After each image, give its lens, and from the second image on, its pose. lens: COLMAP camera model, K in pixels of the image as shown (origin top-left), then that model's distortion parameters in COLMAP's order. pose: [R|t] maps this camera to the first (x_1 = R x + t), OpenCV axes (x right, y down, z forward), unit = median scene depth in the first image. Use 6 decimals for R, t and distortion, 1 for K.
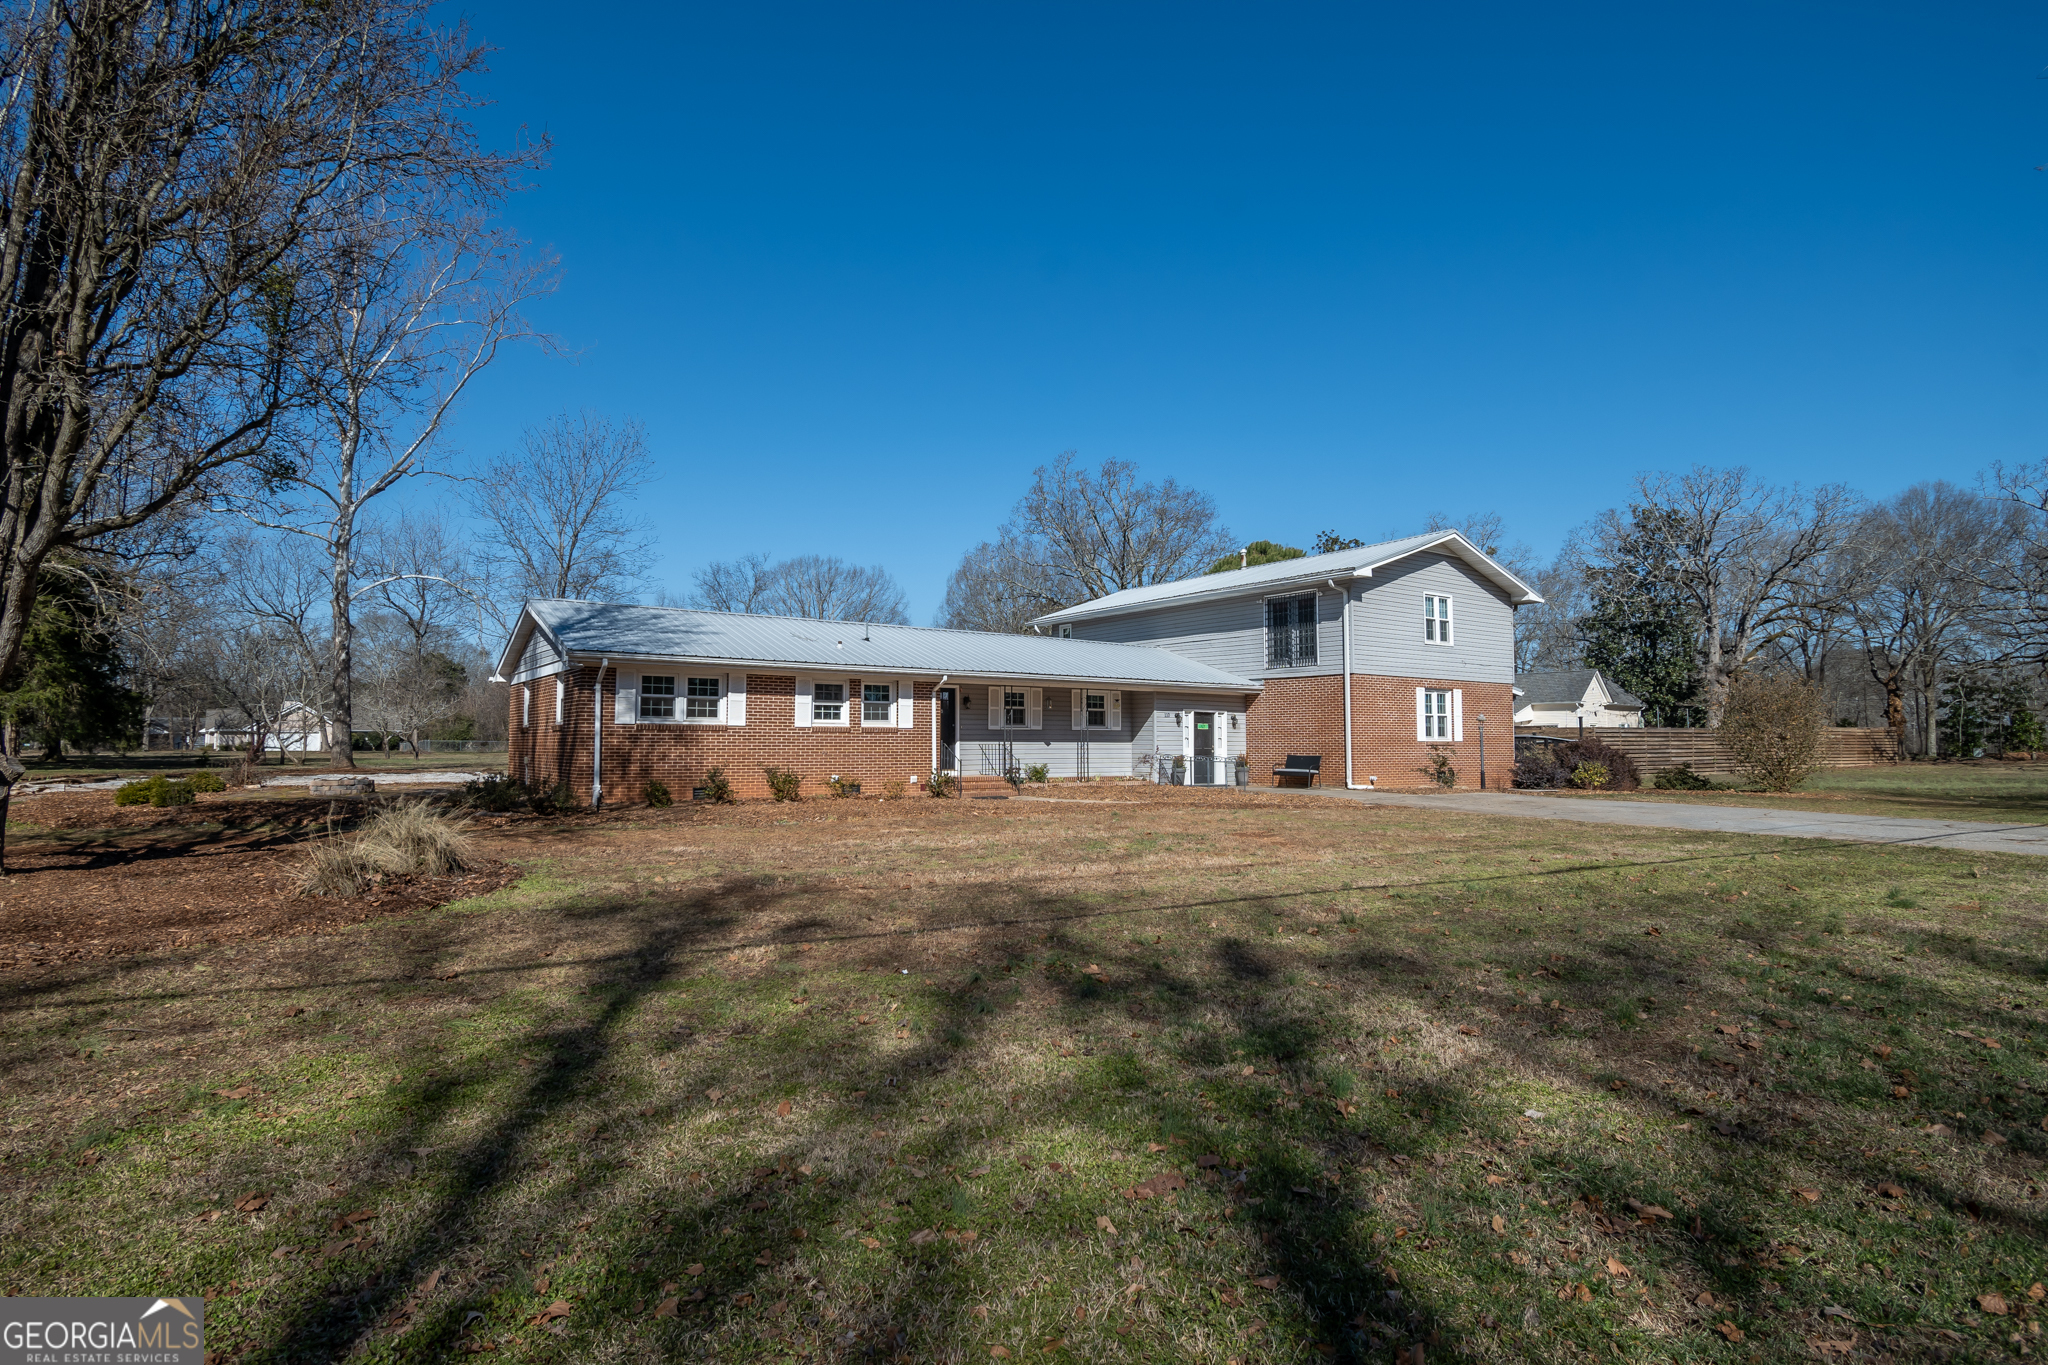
lens RADIAL K [[1036.4, 0, 1026.3], [0, 1036.4, 682.7], [0, 0, 1]] dist [0.001761, -0.001331]
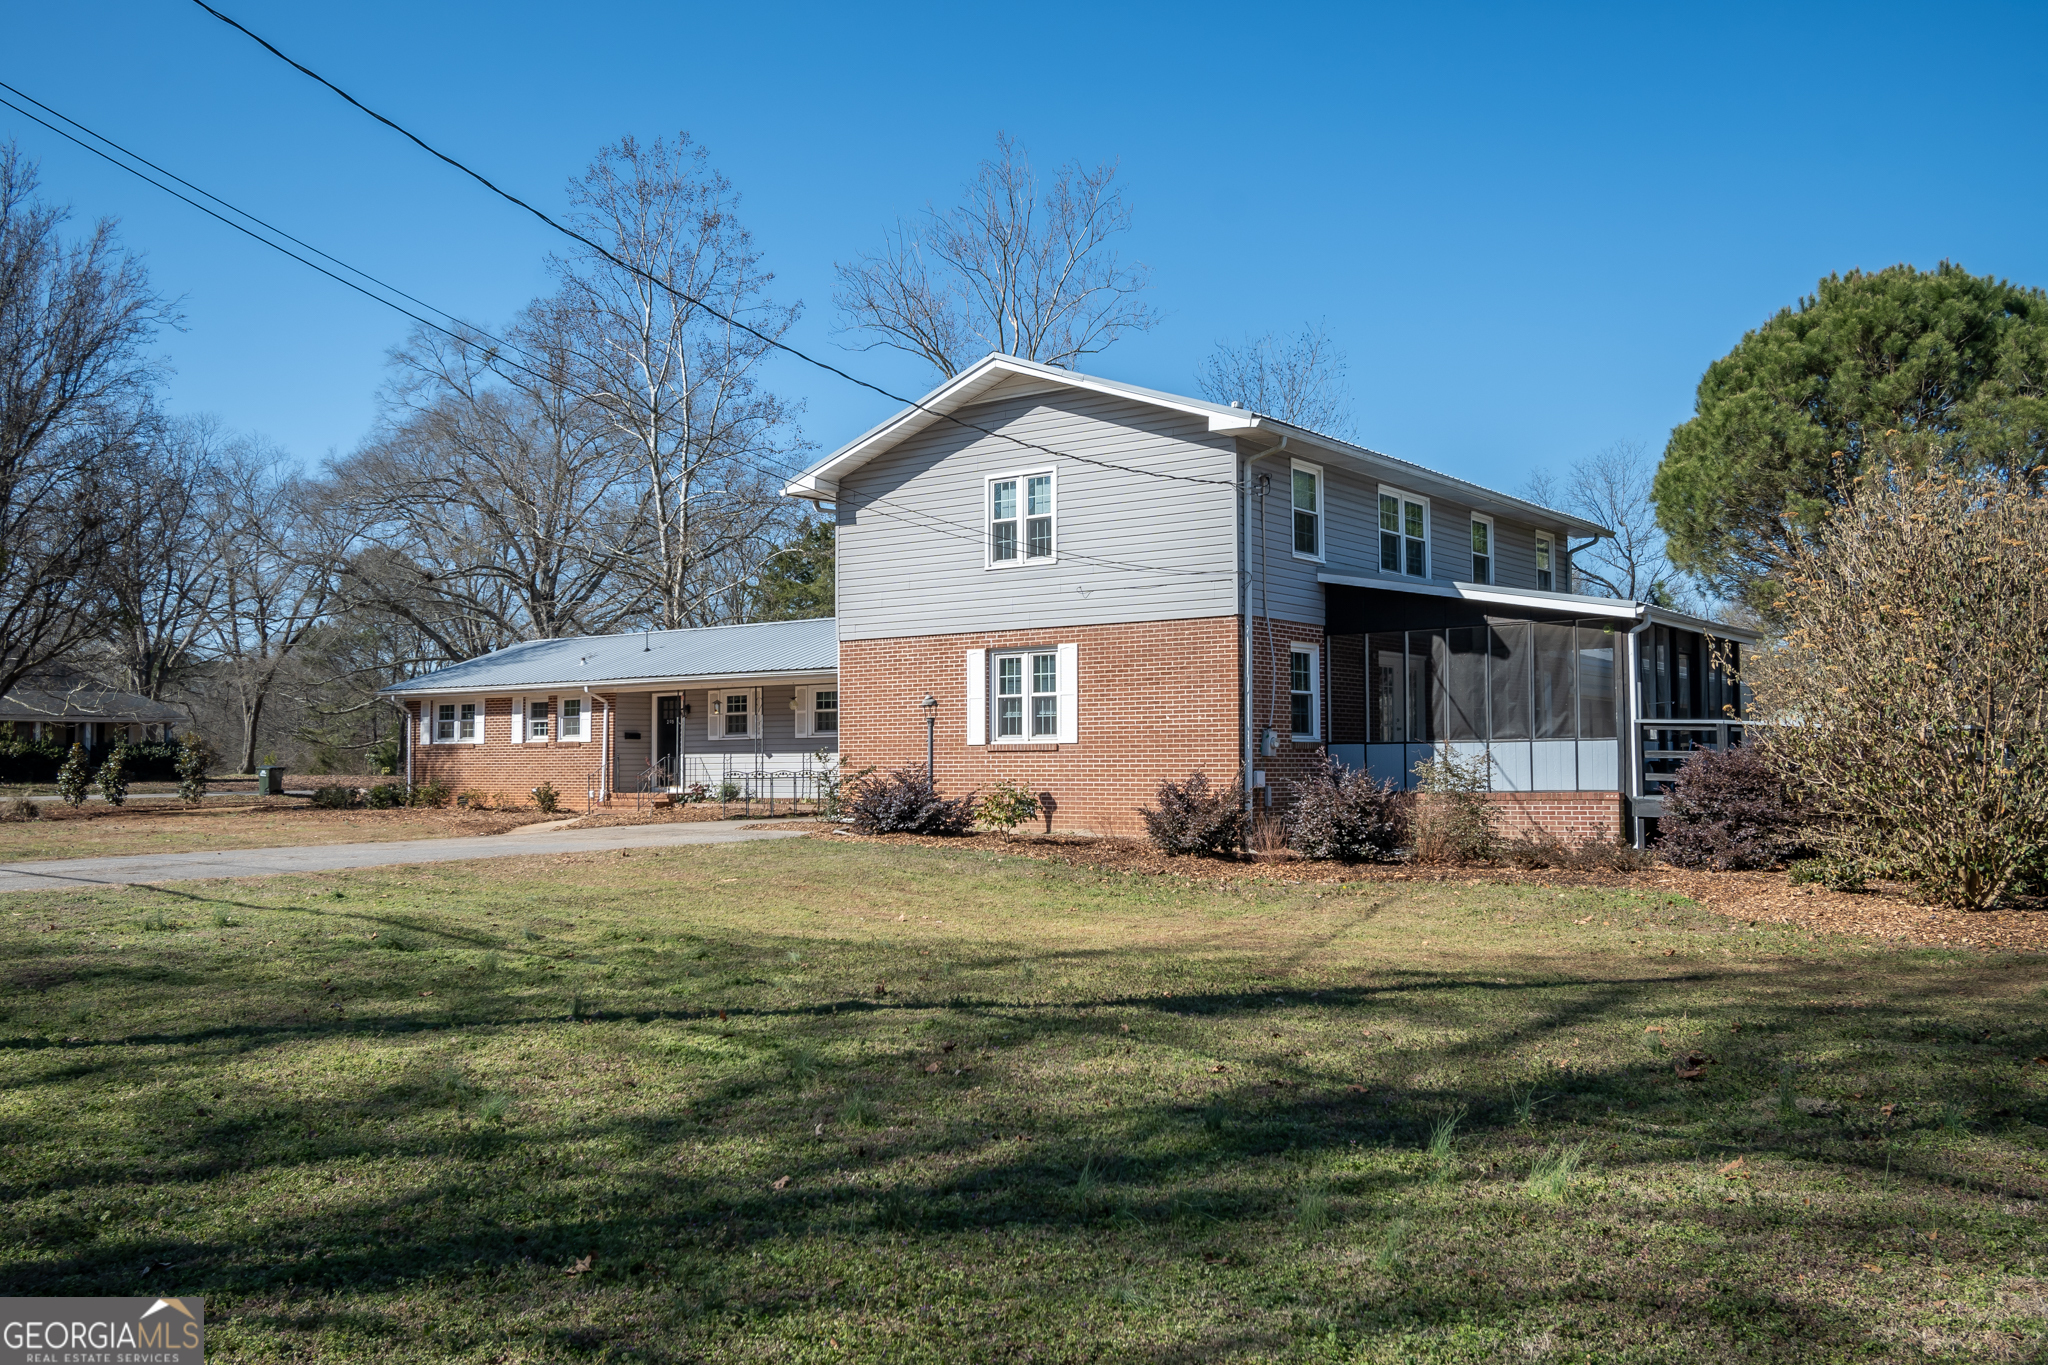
lens RADIAL K [[1694.1, 0, 1024.0], [0, 1694.1, 682.5], [0, 0, 1]] dist [0.002800, -0.012925]
pose [[0.301113, -0.051083, -0.952219, 1.341092], [0.061019, 0.997550, -0.034220, 0.059031], [0.951634, -0.047799, 0.303492, 0.790384]]
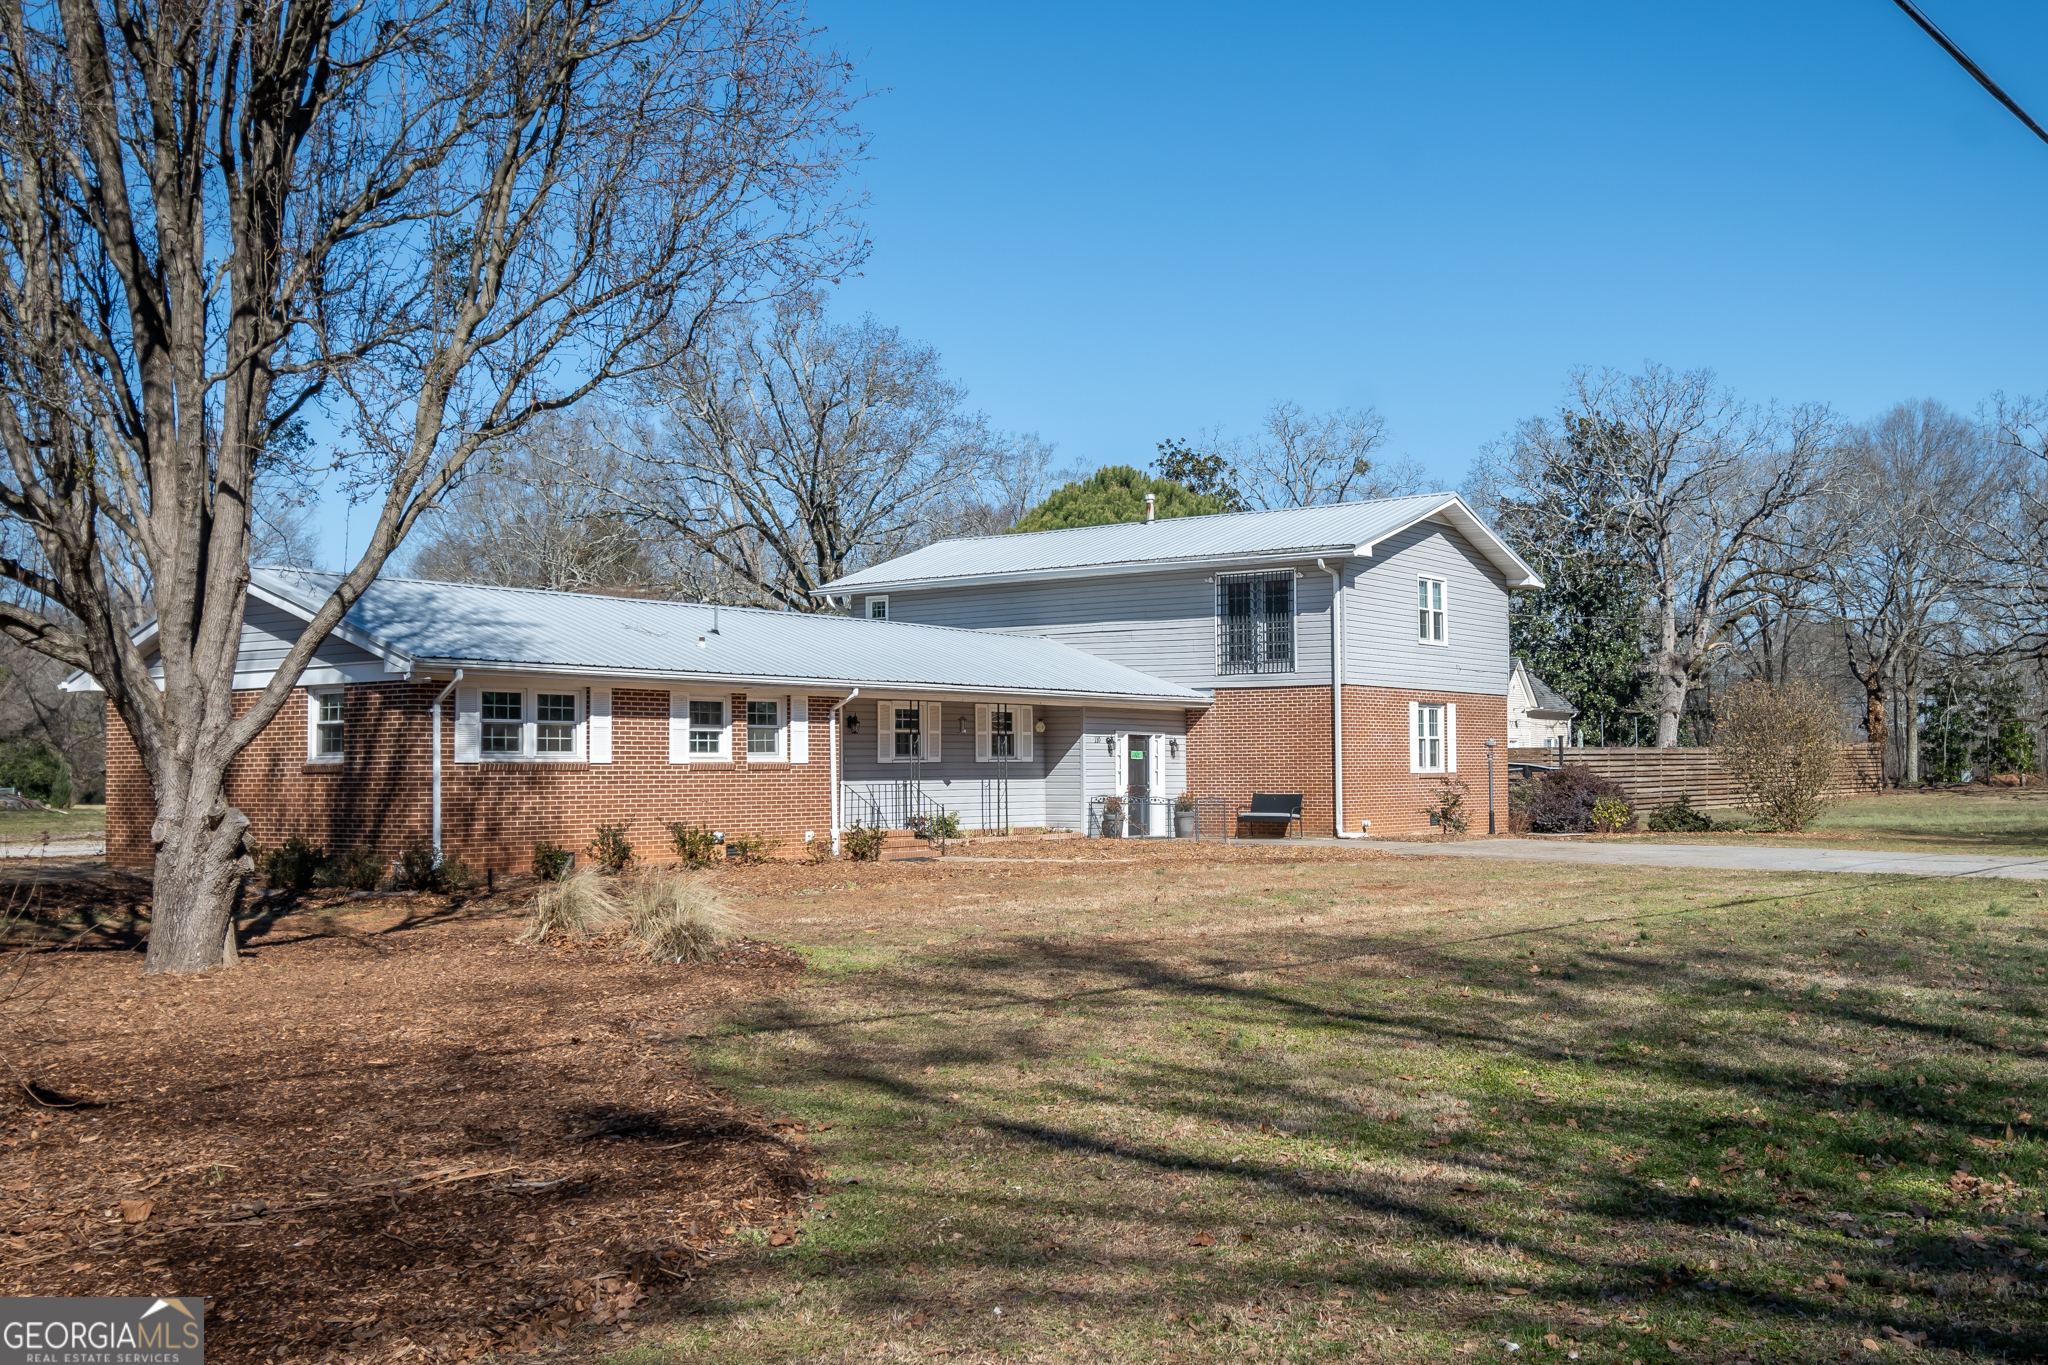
lens RADIAL K [[1930.9, 0, 1161.6], [0, 1930.9, 698.2], [0, 0, 1]] dist [0.002615, 0.001971]
pose [[0.937328, 0.004058, 0.348424, -0.296464], [-0.011518, 0.999747, 0.019343, -0.024350], [-0.348257, -0.022144, 0.937137, -0.264205]]
